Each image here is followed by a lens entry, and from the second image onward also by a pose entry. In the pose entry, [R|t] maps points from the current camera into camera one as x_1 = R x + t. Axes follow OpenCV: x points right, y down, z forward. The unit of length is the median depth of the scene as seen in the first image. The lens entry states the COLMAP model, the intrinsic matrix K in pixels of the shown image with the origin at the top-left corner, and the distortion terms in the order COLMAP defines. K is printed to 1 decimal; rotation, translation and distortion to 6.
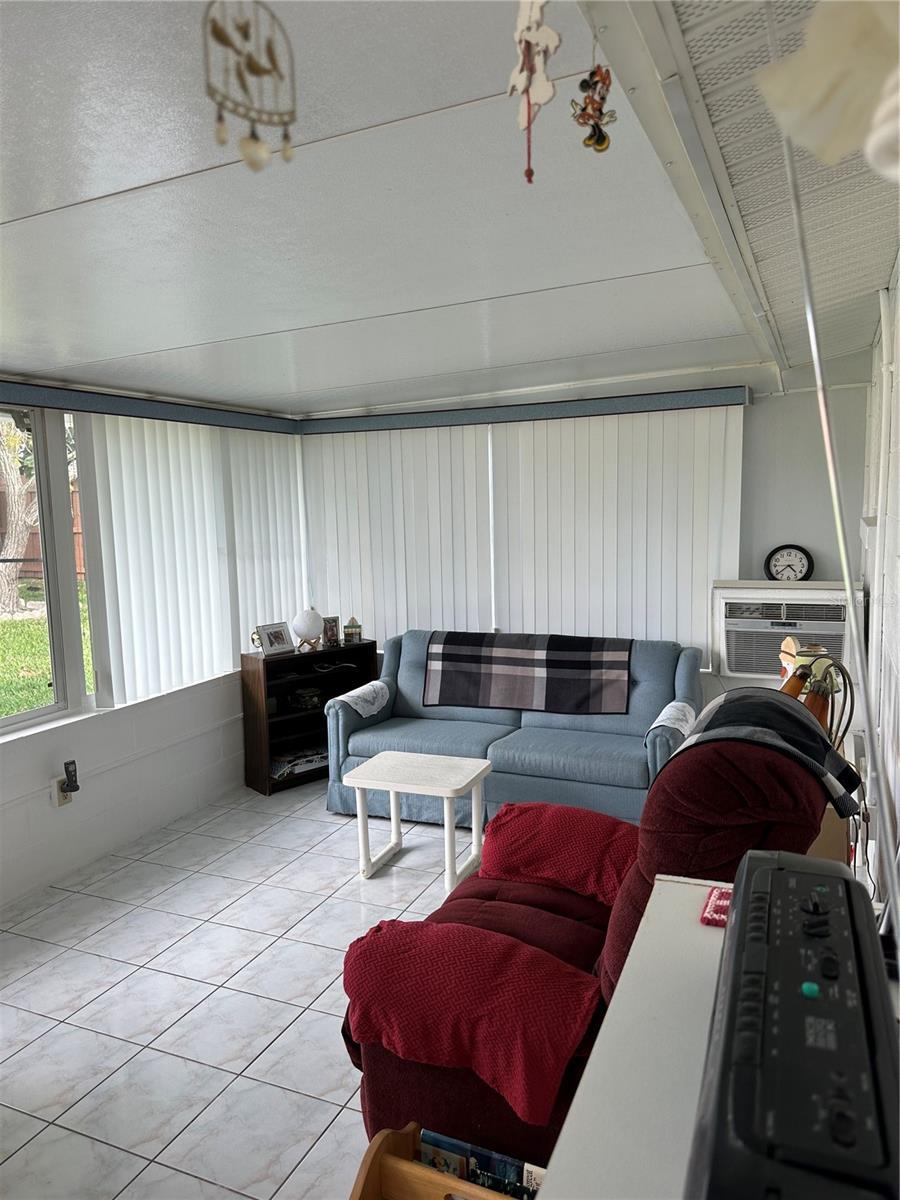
lens RADIAL K [[857.6, 0, 443.6], [0, 857.6, 601.3], [0, 0, 1]] dist [0.074941, -0.062514]
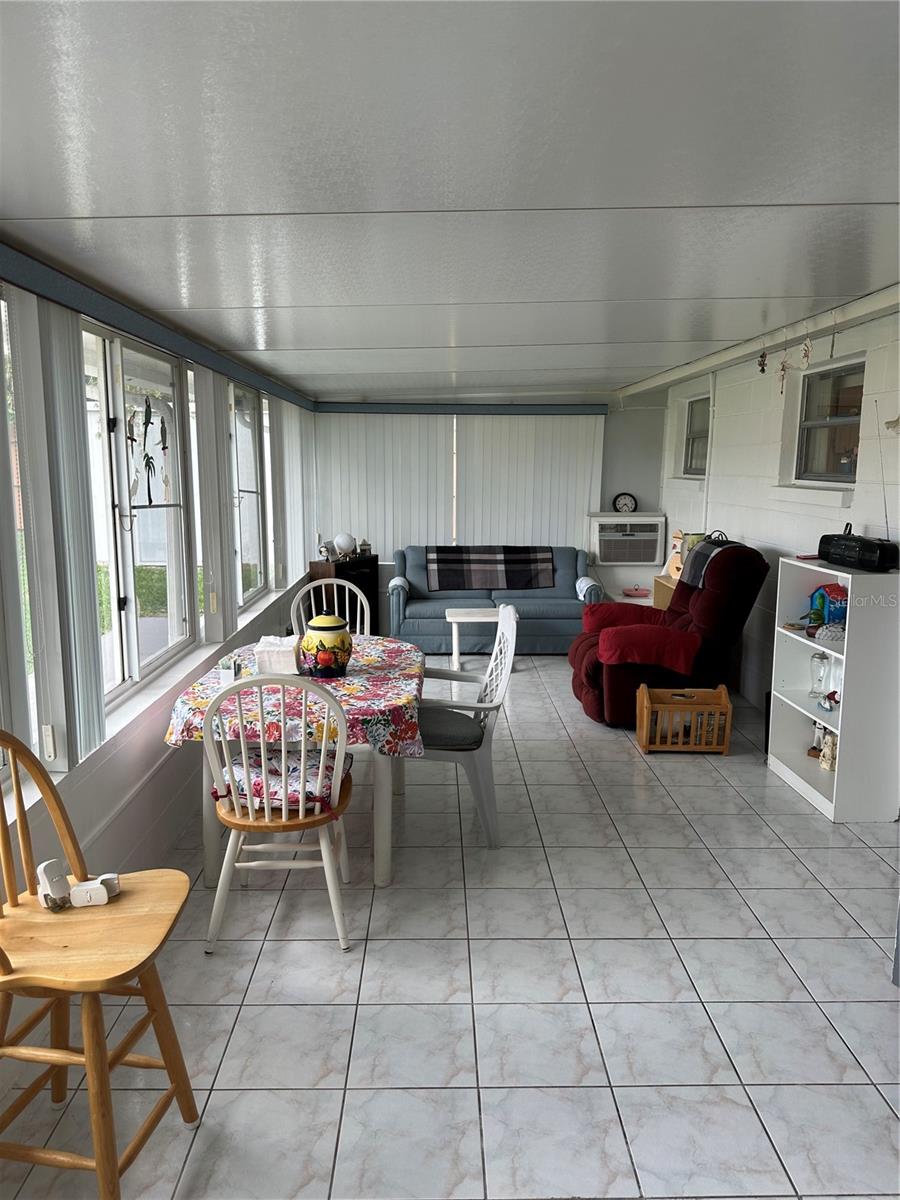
lens RADIAL K [[857.6, 0, 453.4], [0, 857.6, 605.5], [0, 0, 1]] dist [0.074941, -0.062514]
pose [[0.906462, -0.039517, 0.420433, -0.691369], [0.021919, 0.998673, 0.046610, 0.078356], [-0.421717, -0.033035, 0.906125, -0.496745]]
